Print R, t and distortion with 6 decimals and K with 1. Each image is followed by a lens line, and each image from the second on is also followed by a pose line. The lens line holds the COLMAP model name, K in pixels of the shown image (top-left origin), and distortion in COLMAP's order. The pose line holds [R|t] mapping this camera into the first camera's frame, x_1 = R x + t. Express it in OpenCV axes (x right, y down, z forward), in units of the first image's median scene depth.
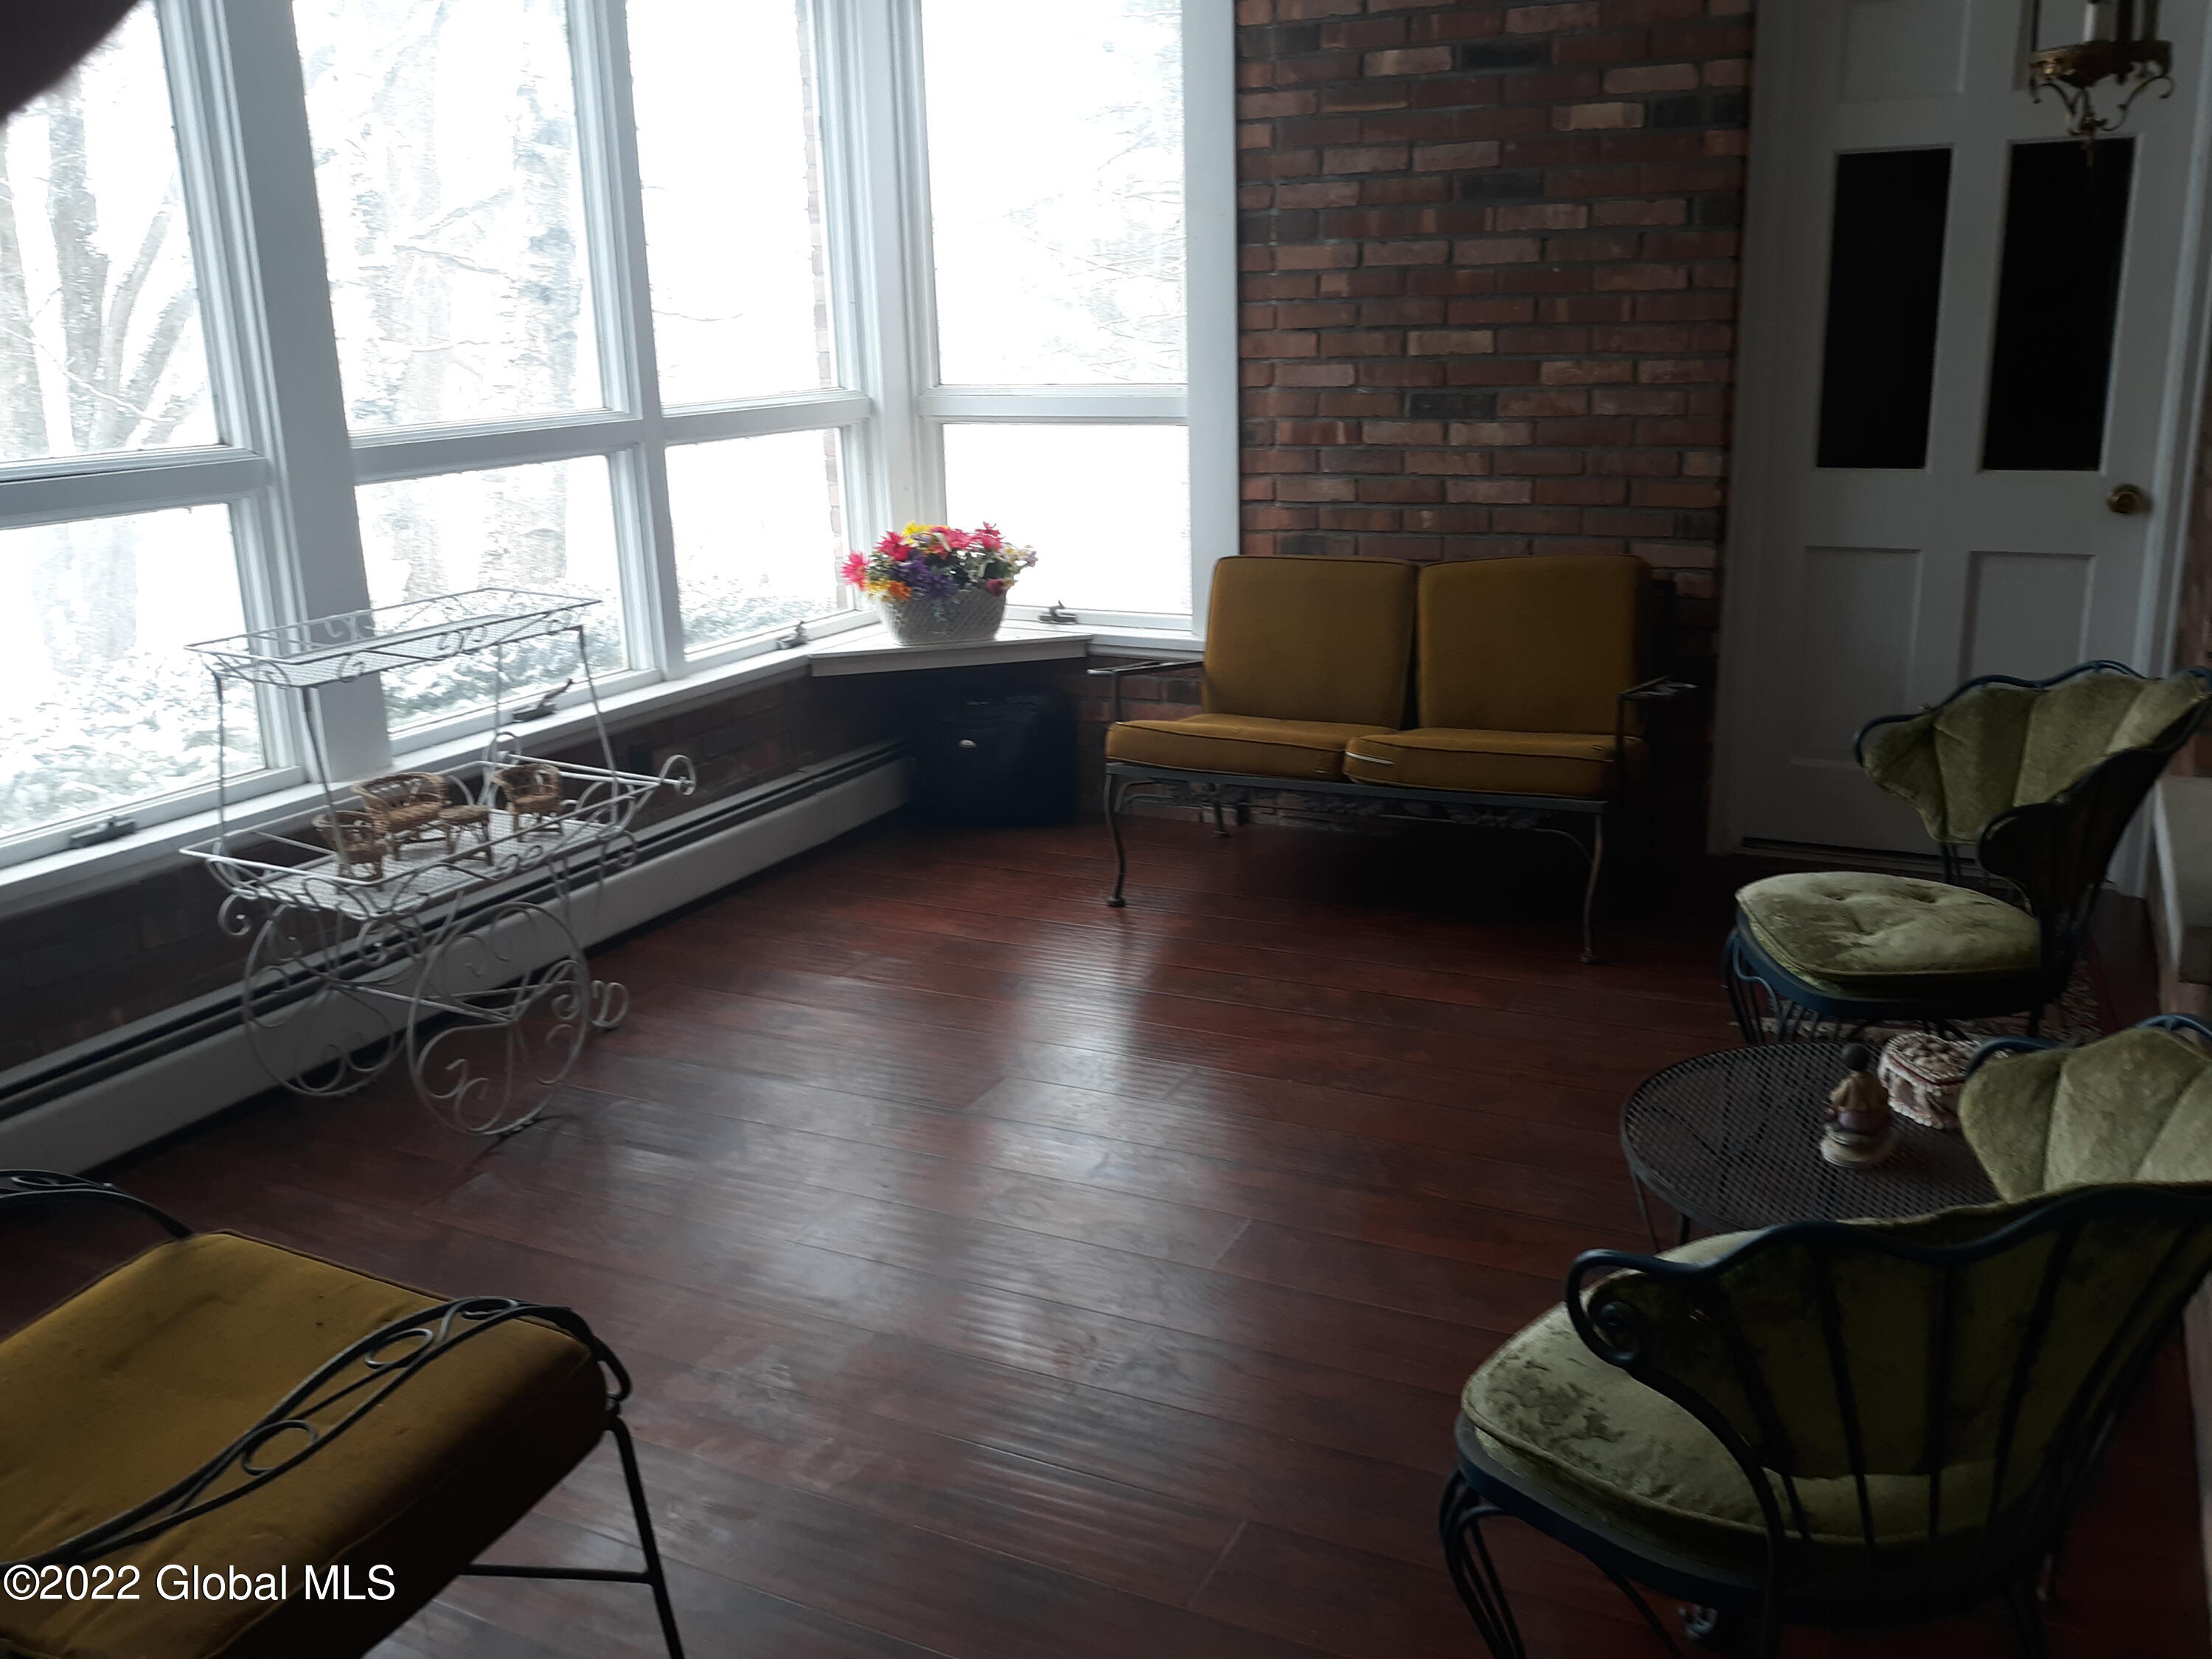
lens RADIAL K [[1794.2, 0, 1098.3], [0, 1794.2, 838.2], [0, 0, 1]] dist [-0.081250, -0.006455]
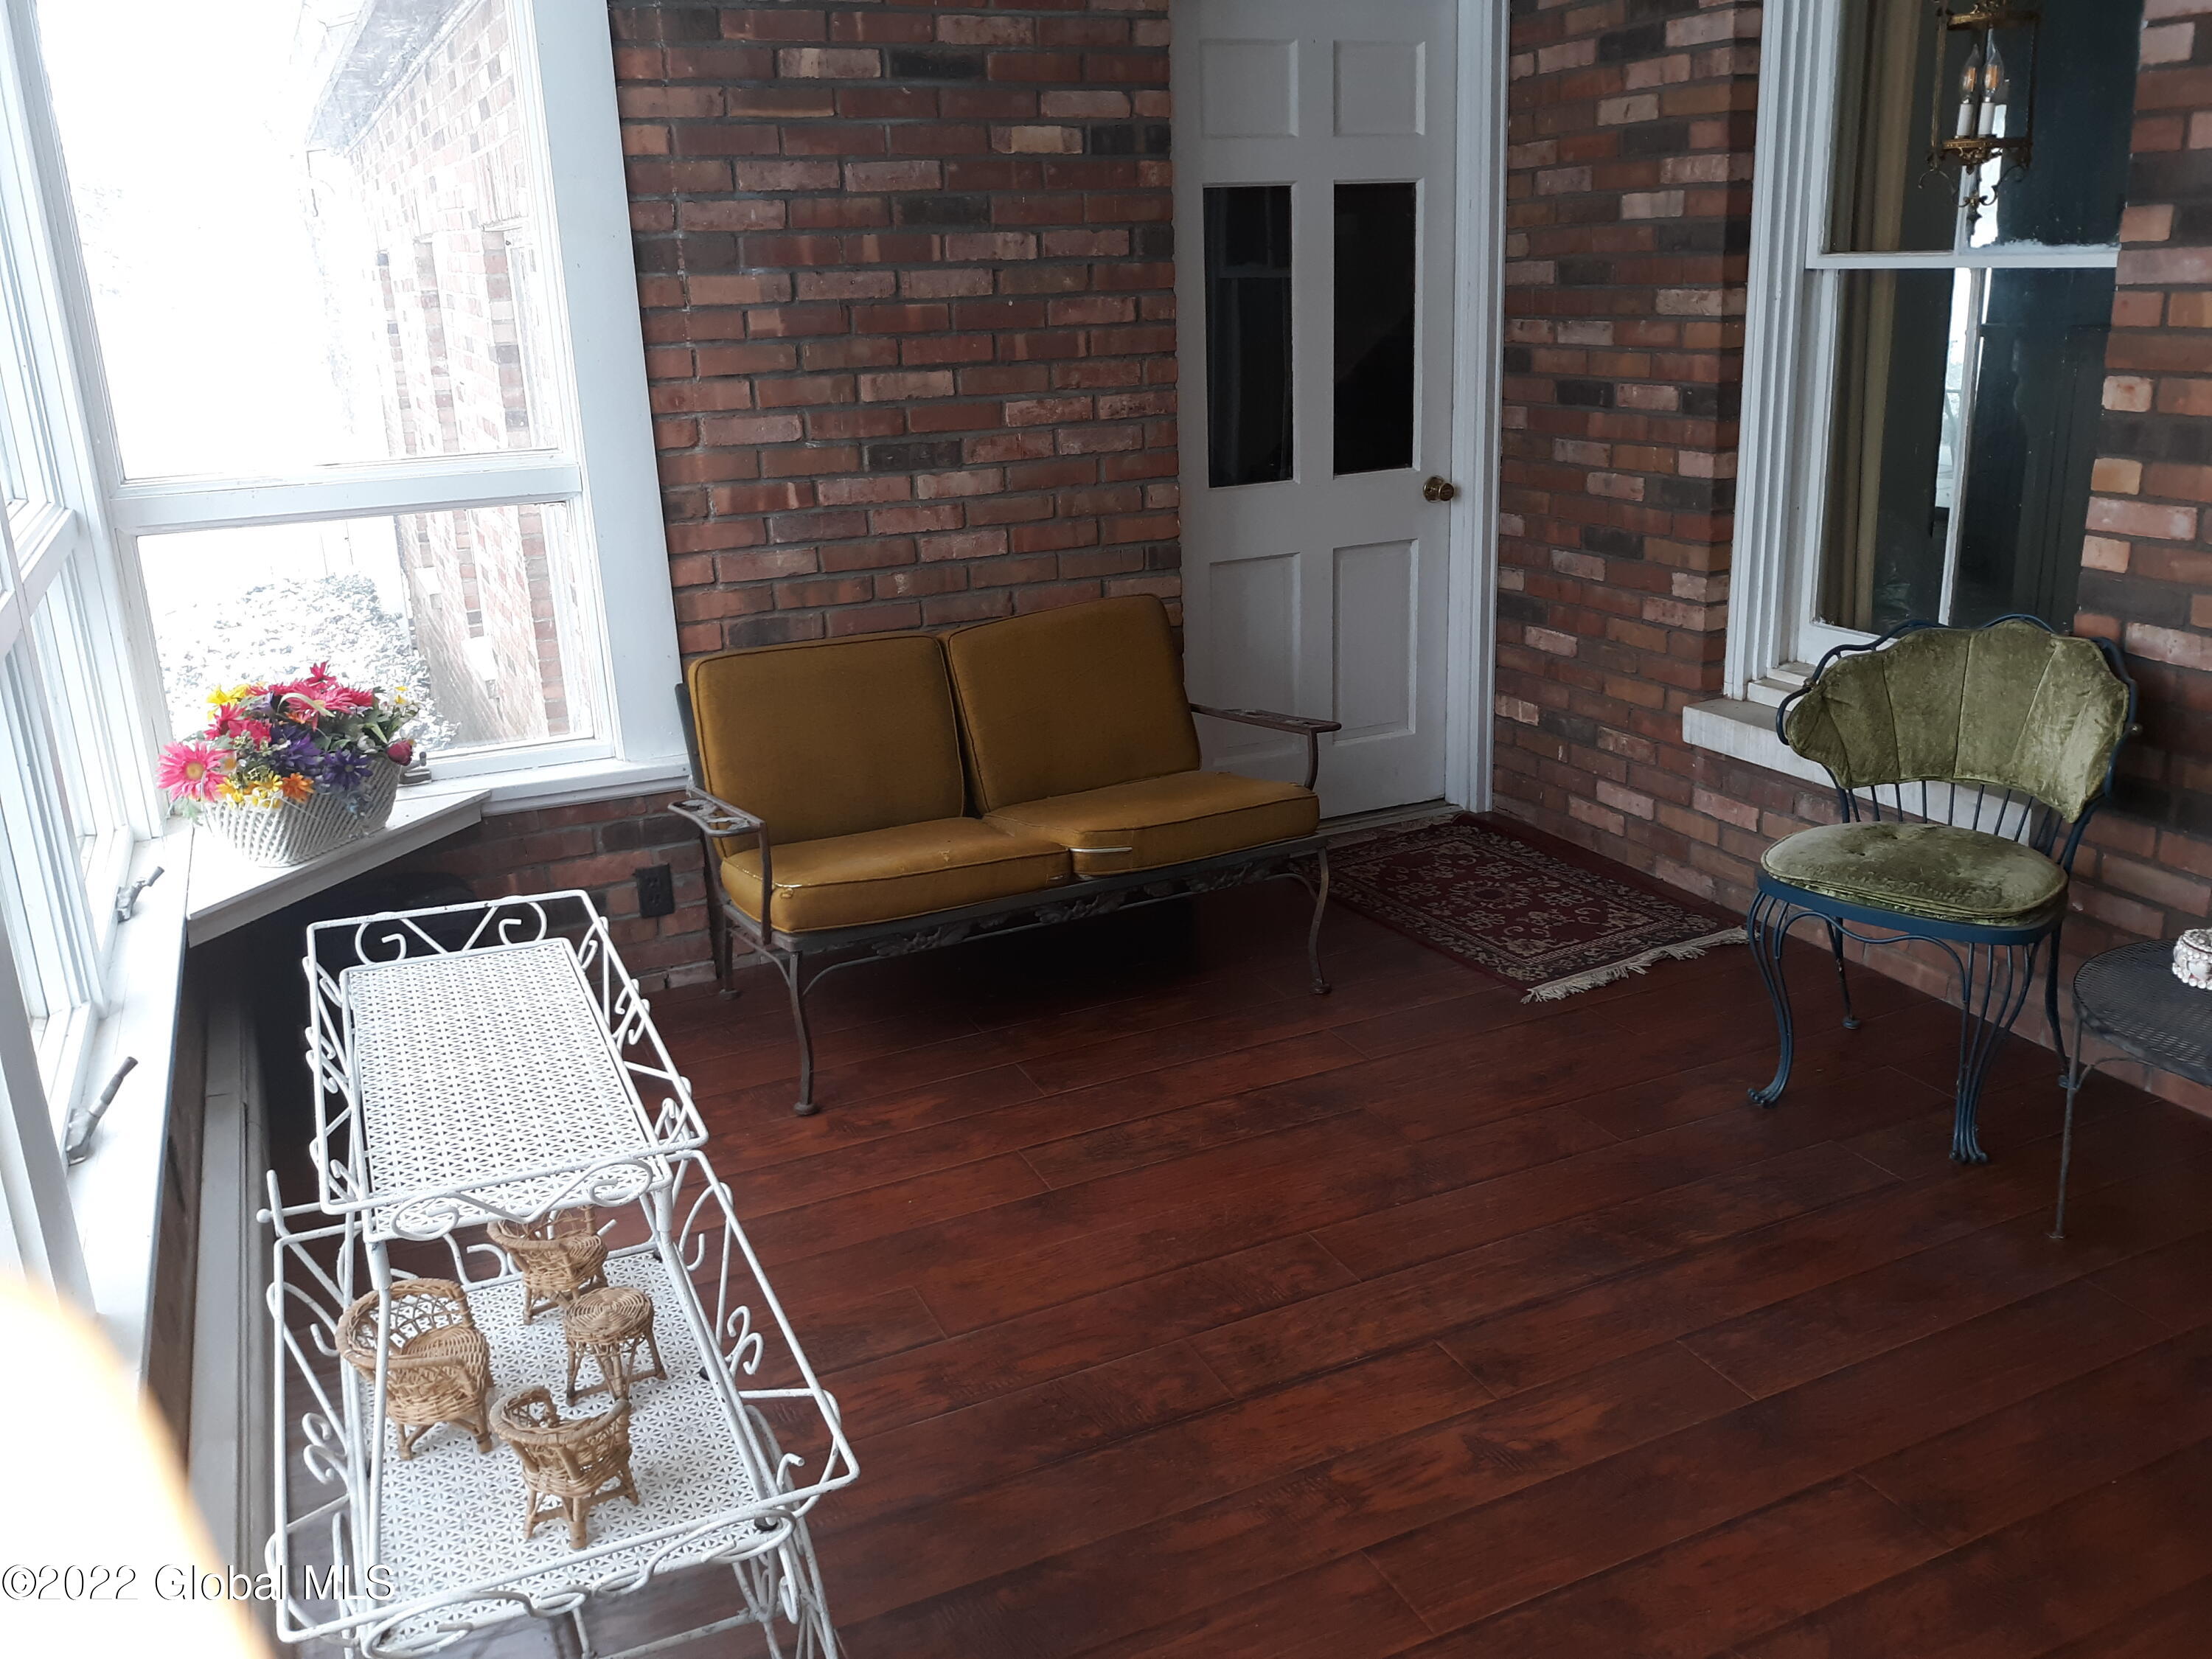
lens RADIAL K [[1794.2, 0, 1107.5], [0, 1794.2, 817.7], [0, 0, 1]] dist [-0.081250, -0.006455]
pose [[0.648427, -0.221249, 0.728417, -0.438394], [0.206290, 0.972102, 0.111630, -0.148015], [-0.732794, 0.077882, 0.675979, 0.340273]]
